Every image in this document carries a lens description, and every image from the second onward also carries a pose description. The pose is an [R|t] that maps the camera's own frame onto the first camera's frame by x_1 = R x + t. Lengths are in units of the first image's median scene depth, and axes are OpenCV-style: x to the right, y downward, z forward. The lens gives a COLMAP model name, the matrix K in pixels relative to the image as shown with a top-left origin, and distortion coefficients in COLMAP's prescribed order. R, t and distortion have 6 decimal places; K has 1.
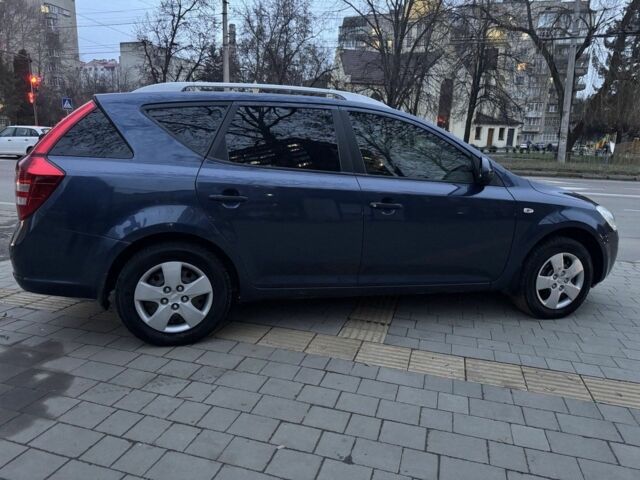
lens RADIAL K [[455.6, 0, 322.6], [0, 455.6, 236.5], [0, 0, 1]] dist [0.084676, -0.110810]
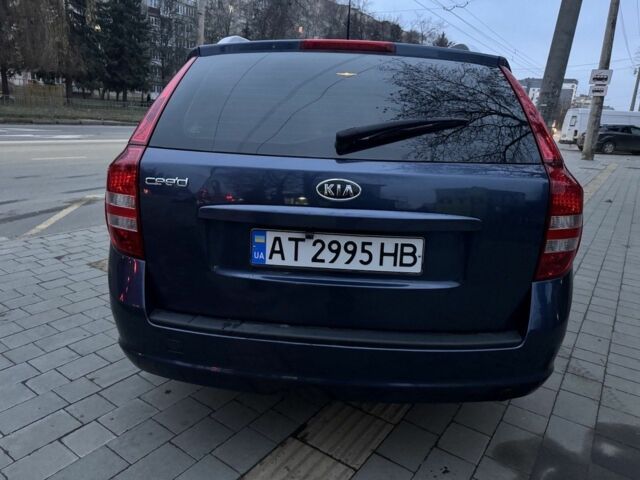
lens RADIAL K [[455.6, 0, 322.6], [0, 455.6, 236.5], [0, 0, 1]] dist [0.084676, -0.110810]
pose [[0.306018, -0.261428, 0.915428, -1.155469], [0.142262, 0.963319, 0.227548, -0.238536], [-0.941336, 0.060597, 0.331985, 0.988245]]
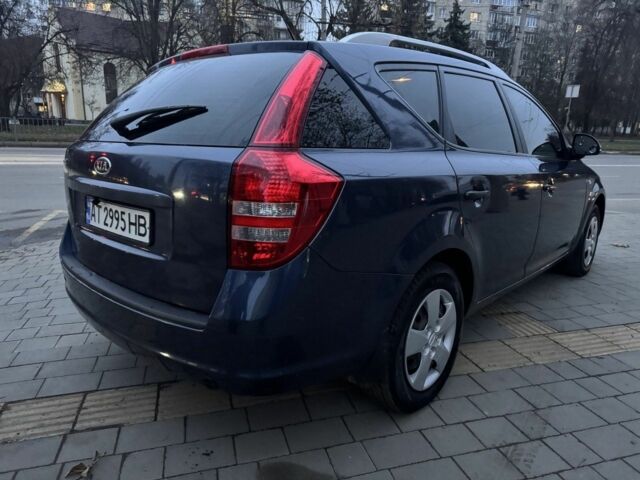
lens RADIAL K [[455.6, 0, 322.6], [0, 455.6, 236.5], [0, 0, 1]] dist [0.084676, -0.110810]
pose [[0.838128, -0.137830, 0.527773, -0.791508], [0.113269, 0.990436, 0.078780, -0.099081], [-0.533584, -0.006247, 0.845724, 0.465480]]
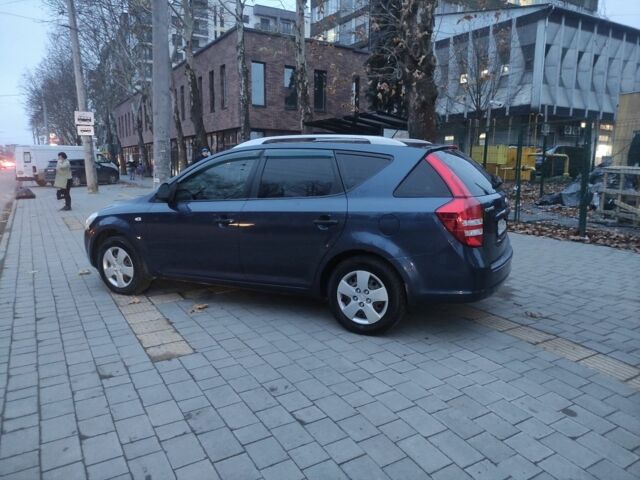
lens RADIAL K [[484.2, 0, 320.0], [0, 484.2, 240.0], [0, 0, 1]] dist [0.073191, -0.071056]
pose [[-0.748510, -0.136040, 0.649019, -1.241739], [0.110402, 0.939505, 0.324254, -0.595953], [-0.653869, 0.314361, -0.688210, 2.516754]]
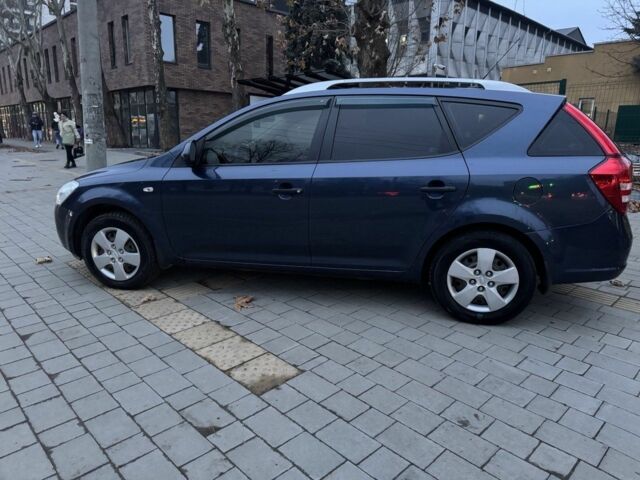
lens RADIAL K [[455.6, 0, 322.6], [0, 455.6, 236.5], [0, 0, 1]] dist [0.084676, -0.110810]
pose [[-0.881912, -0.145798, 0.448301, -0.604539], [0.059161, 0.909224, 0.412083, -0.539074], [-0.467687, 0.389943, -0.793230, 2.523912]]
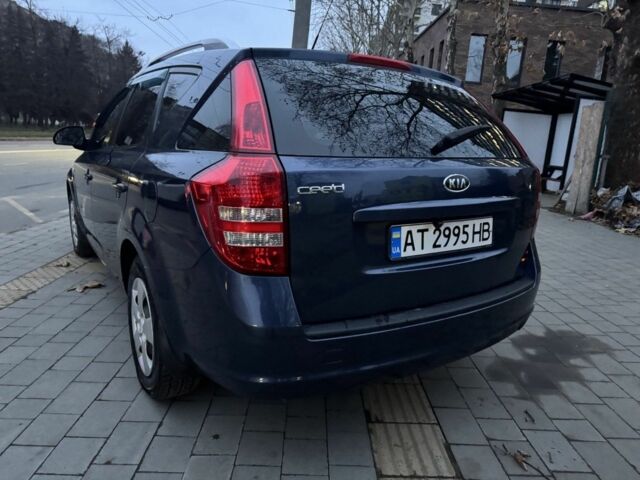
lens RADIAL K [[455.6, 0, 322.6], [0, 455.6, 236.5], [0, 0, 1]] dist [0.084676, -0.110810]
pose [[-0.320349, -0.239866, 0.916428, -1.191345], [0.125853, 0.948059, 0.292138, -0.300933], [-0.938902, 0.208921, -0.273522, 1.457083]]
